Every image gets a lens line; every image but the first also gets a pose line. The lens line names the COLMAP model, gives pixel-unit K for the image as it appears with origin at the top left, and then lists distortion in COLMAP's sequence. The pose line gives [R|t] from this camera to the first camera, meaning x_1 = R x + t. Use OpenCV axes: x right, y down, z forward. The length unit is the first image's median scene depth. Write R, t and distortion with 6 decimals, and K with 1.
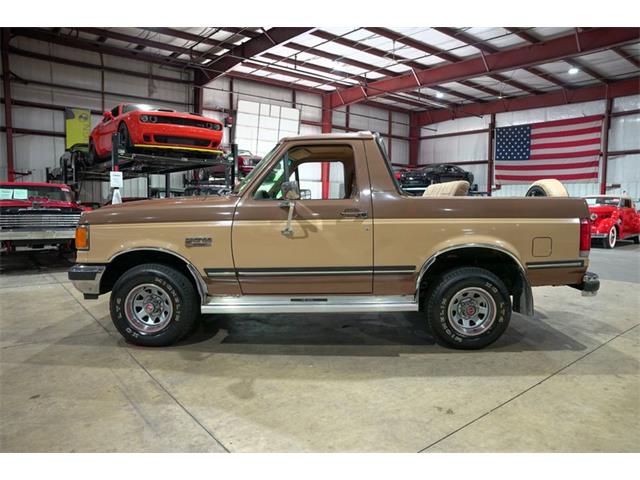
lens RADIAL K [[438.2, 0, 321.9], [0, 438.2, 239.9], [0, 0, 1]] dist [-0.140014, 0.110212]
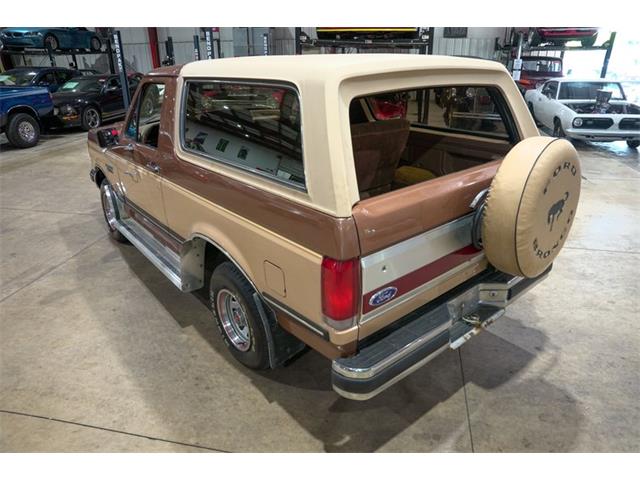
lens RADIAL K [[437.7, 0, 320.0], [0, 437.7, 240.0], [0, 0, 1]] dist [-0.133527, 0.106663]
pose [[0.639175, 0.293974, -0.710658, 0.181574], [-0.048593, 0.937650, 0.344167, -0.045386], [0.767524, -0.185450, 0.613608, 0.129113]]
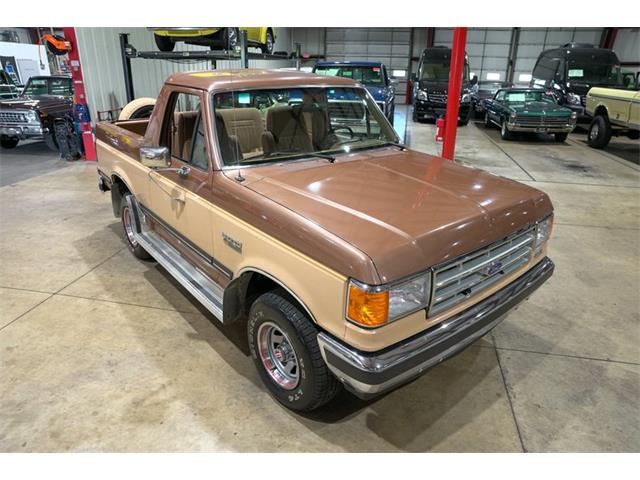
lens RADIAL K [[439.2, 0, 322.1], [0, 439.2, 240.5], [0, 0, 1]] dist [-0.140408, 0.110058]
pose [[-0.643293, -0.308790, 0.700587, -0.168788], [0.043477, 0.898849, 0.436097, -0.068832], [-0.764385, 0.310997, -0.564798, 0.347894]]
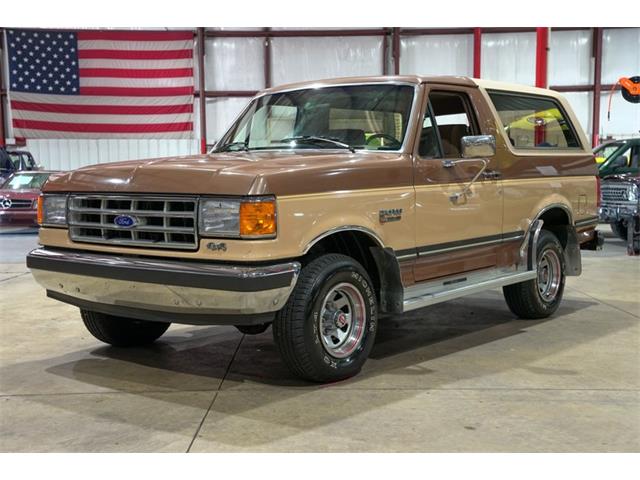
lens RADIAL K [[845.1, 0, 320.0], [0, 845.1, 240.0], [0, 0, 1]] dist [0.193378, 0.073463]
pose [[0.628615, -0.071026, 0.774466, -0.273025], [0.079607, 0.996467, 0.026770, -0.000347], [-0.773631, 0.044825, 0.632048, 0.036786]]
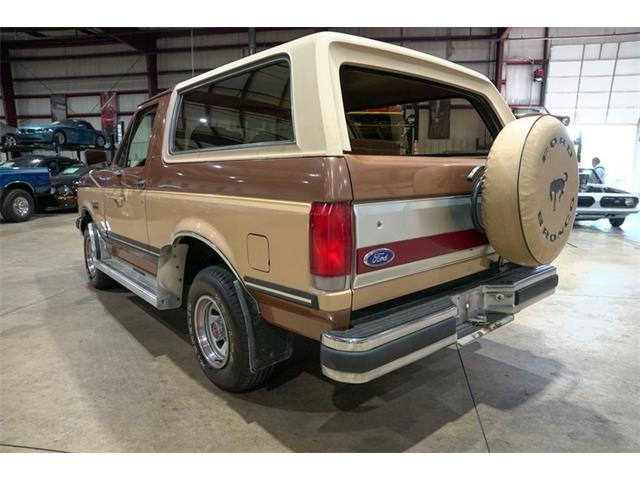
lens RADIAL K [[437.7, 0, 320.0], [0, 437.7, 240.0], [0, 0, 1]] dist [-0.133527, 0.106663]
pose [[0.652535, 0.118537, -0.748430, 0.181981], [-0.060464, 0.992685, 0.104505, -0.011082], [0.755343, -0.022940, 0.654928, 0.131833]]
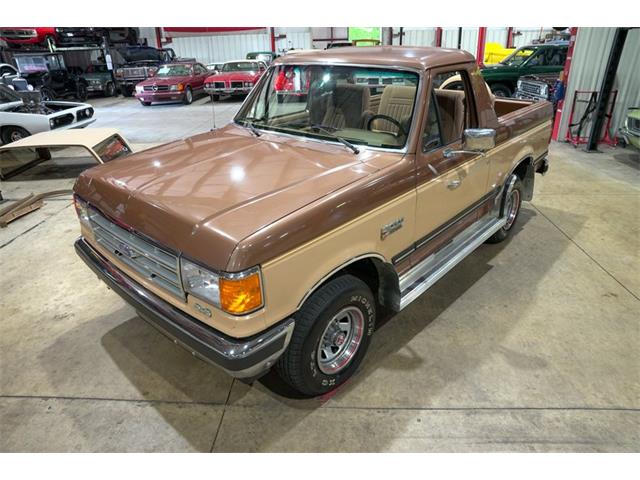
lens RADIAL K [[438.2, 0, 321.9], [0, 438.2, 239.9], [0, 0, 1]] dist [-0.140014, 0.110212]
pose [[0.667314, -0.335094, 0.665134, -0.159167], [0.091296, 0.923135, 0.373480, -0.048241], [-0.739159, -0.188505, 0.646614, 0.114693]]
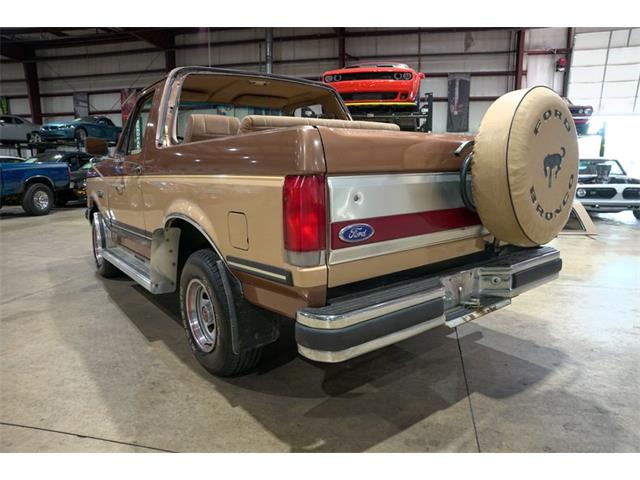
lens RADIAL K [[438.2, 0, 321.9], [0, 438.2, 239.9], [0, 0, 1]] dist [-0.140014, 0.110212]
pose [[0.618475, 0.124521, -0.775876, 0.186299], [-0.054749, 0.991794, 0.115531, -0.007066], [0.783895, -0.028974, 0.620217, 0.140717]]
